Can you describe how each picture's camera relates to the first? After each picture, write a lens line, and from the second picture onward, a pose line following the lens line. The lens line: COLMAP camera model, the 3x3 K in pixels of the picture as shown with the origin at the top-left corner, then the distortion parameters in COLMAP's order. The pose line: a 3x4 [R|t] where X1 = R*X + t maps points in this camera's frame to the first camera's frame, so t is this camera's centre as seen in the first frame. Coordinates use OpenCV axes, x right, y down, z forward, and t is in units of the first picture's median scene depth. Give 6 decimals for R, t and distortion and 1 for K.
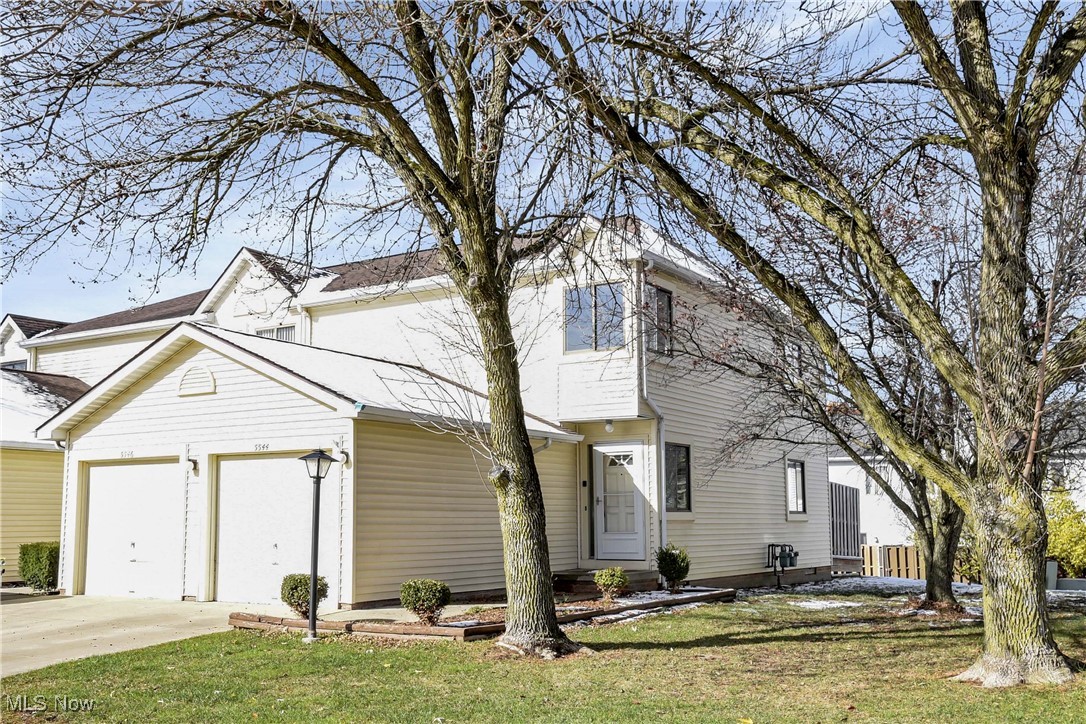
lens RADIAL K [[1116.9, 0, 543.7], [0, 1116.9, 369.8], [0, 0, 1]] dist [0.014139, 0.000000]
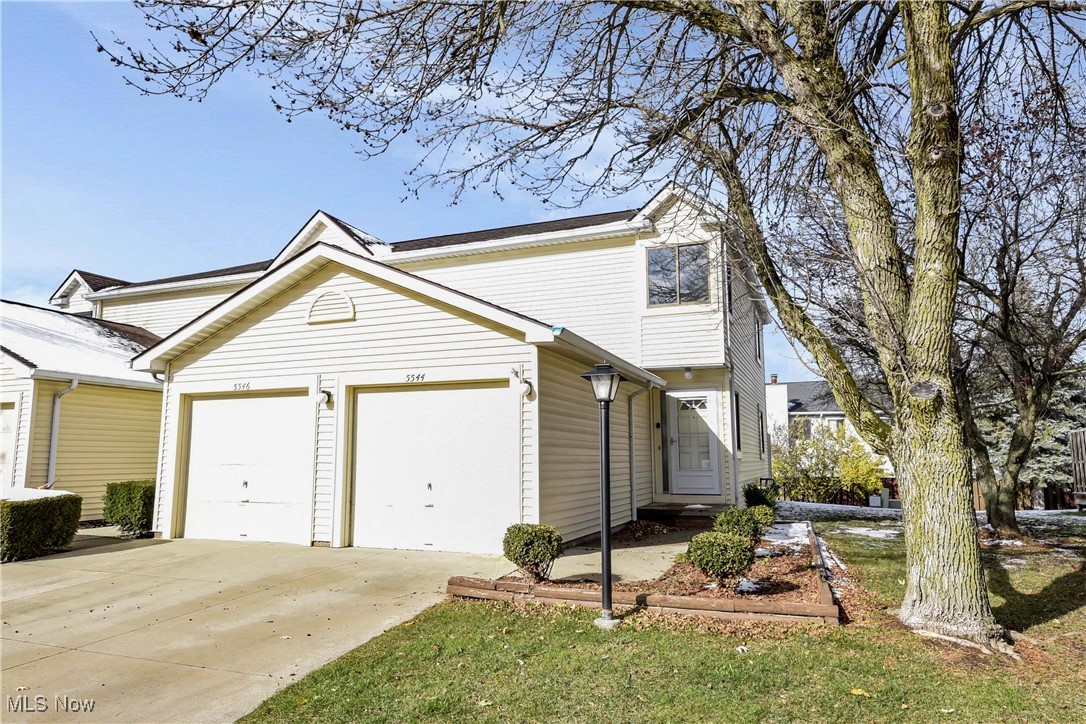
lens RADIAL K [[699.5, 0, 542.0], [0, 699.5, 351.4], [0, 0, 1]] dist [0.005801, -0.000458]
pose [[0.983887, 0.029218, 0.176386, -0.222005], [-0.026037, 0.999454, -0.020320, 0.049954], [-0.176883, 0.015400, 0.984111, 0.368654]]
